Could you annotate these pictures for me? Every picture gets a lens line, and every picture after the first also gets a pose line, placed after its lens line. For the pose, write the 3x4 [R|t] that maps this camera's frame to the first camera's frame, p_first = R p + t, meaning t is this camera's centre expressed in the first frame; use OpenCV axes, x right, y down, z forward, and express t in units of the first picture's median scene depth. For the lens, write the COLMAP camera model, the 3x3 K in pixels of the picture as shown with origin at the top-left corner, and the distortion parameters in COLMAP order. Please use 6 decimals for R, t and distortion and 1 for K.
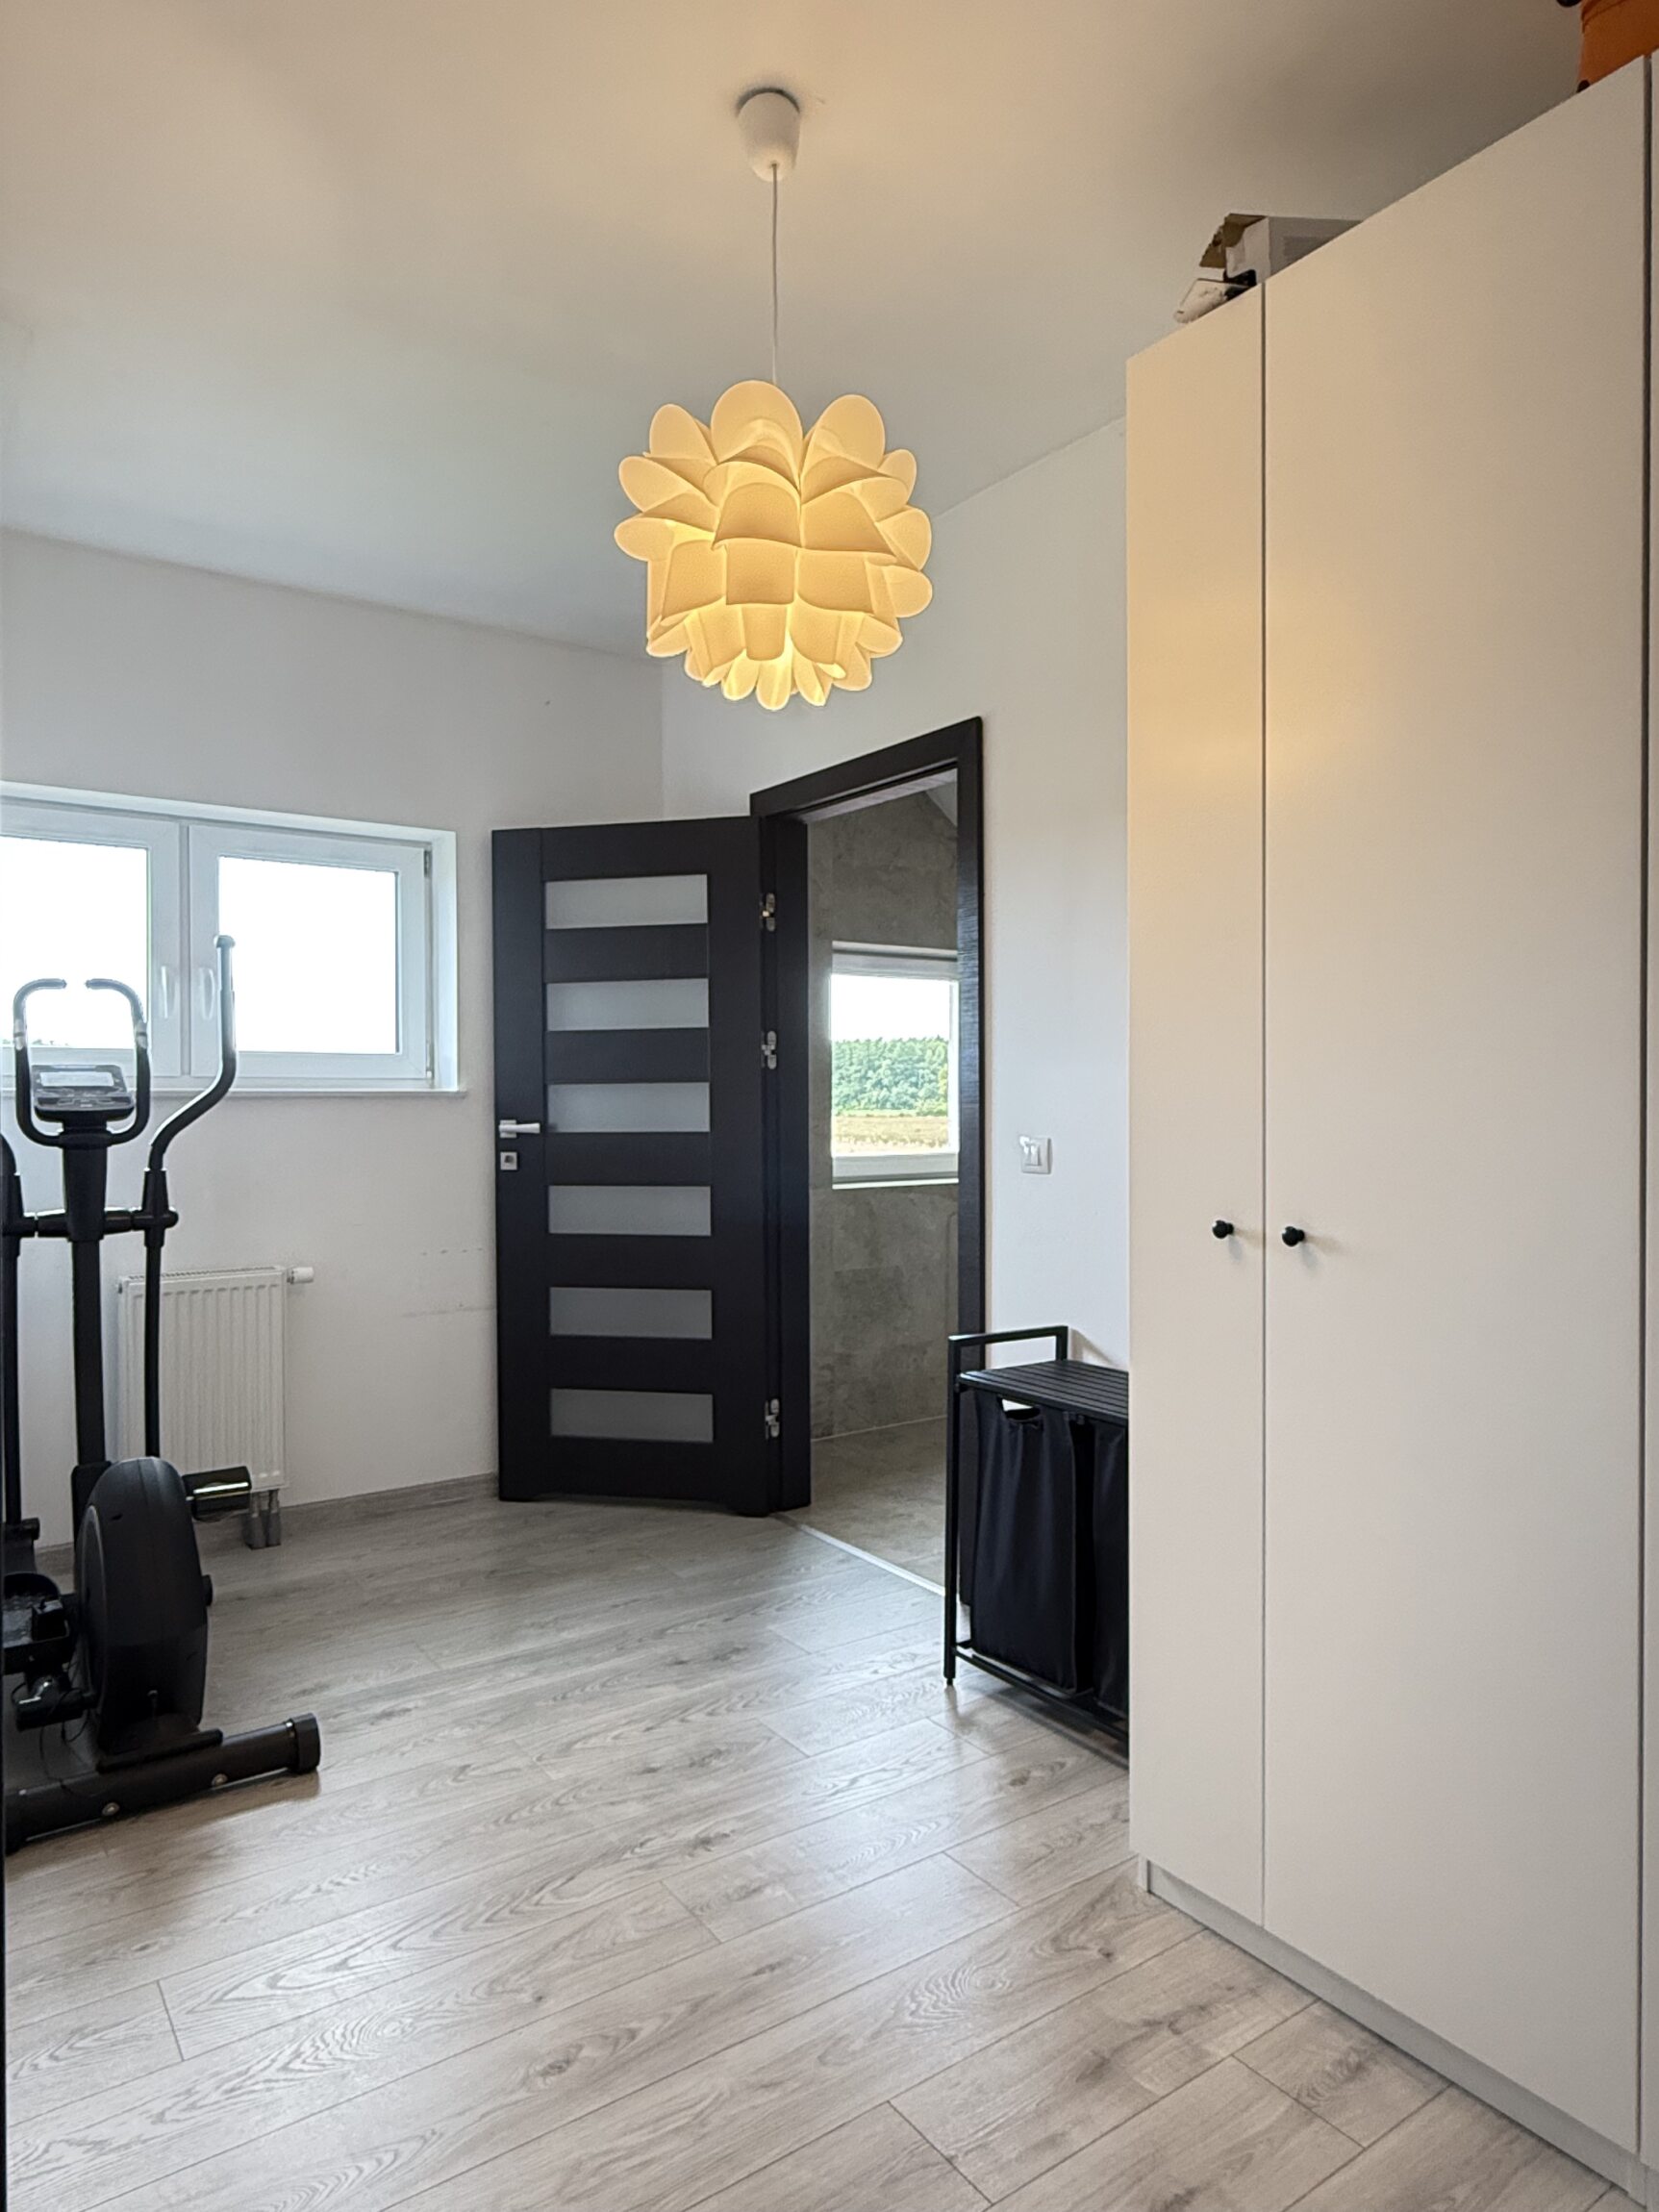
lens RADIAL K [[1364.4, 0, 829.5], [0, 1364.4, 1106.0], [0, 0, 1]] dist [0.050319, 0.000347]
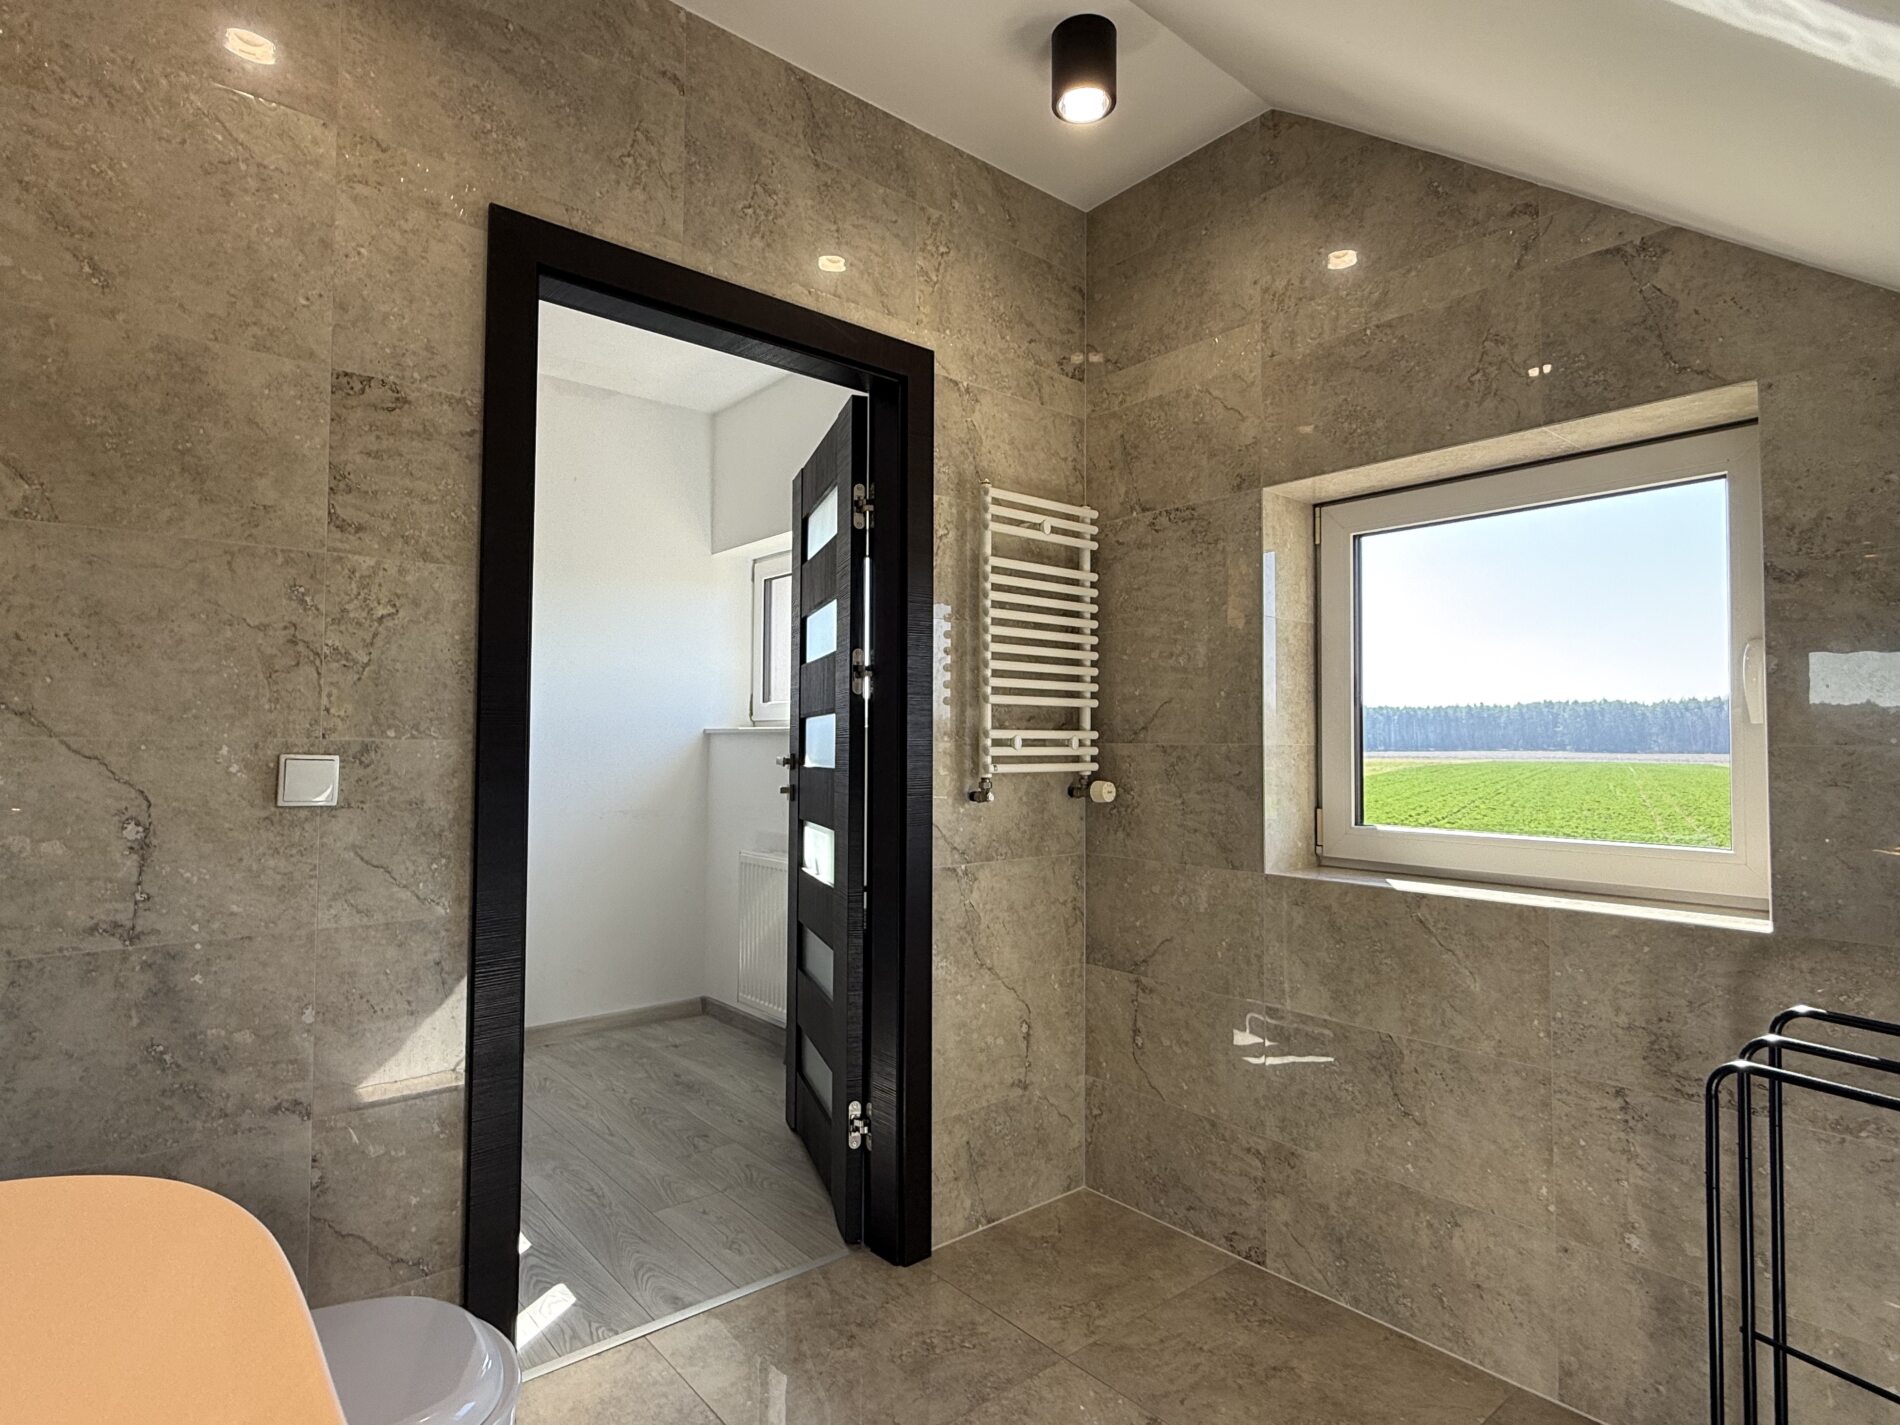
lens RADIAL K [[1015.5, 0, 950.0], [0, 1015.5, 712.5], [0, 0, 1]] dist [0.001136, 0.000108]
pose [[0.084808, -0.023973, -0.996109, 0.462703], [-0.010714, 0.999631, -0.024970, -0.001778], [0.996340, 0.012790, 0.084520, 0.812518]]
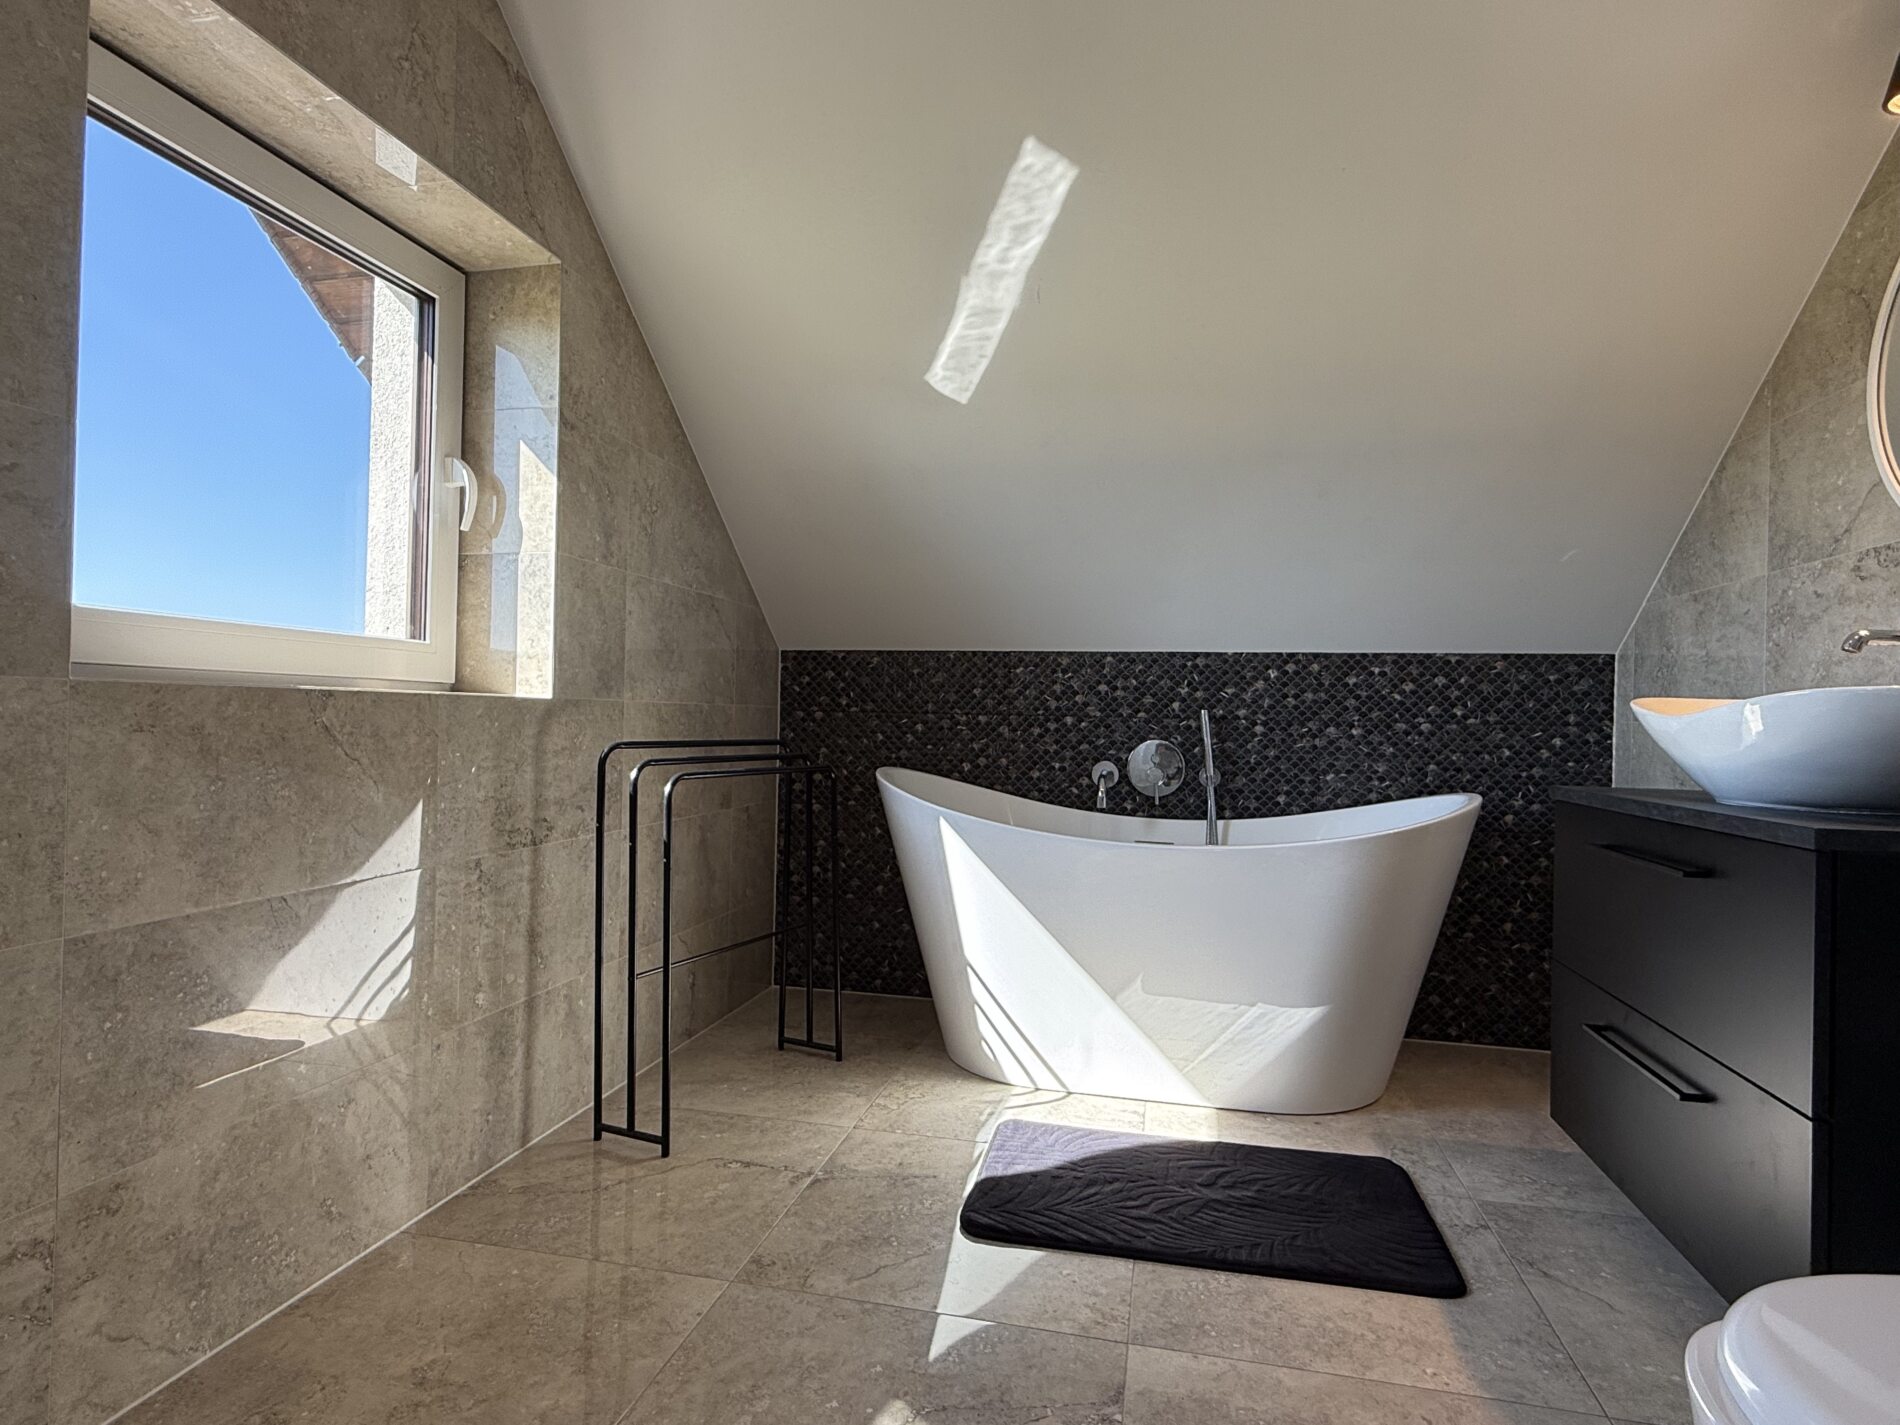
lens RADIAL K [[979.1, 0, 950.0], [0, 979.1, 712.5], [0, 0, 1]] dist [-0.001185, -0.000115]
pose [[0.747410, 0.021048, 0.664030, 0.005067], [-0.018267, 0.999771, -0.011130, 0.066534], [-0.664112, -0.003811, 0.747623, 0.692383]]
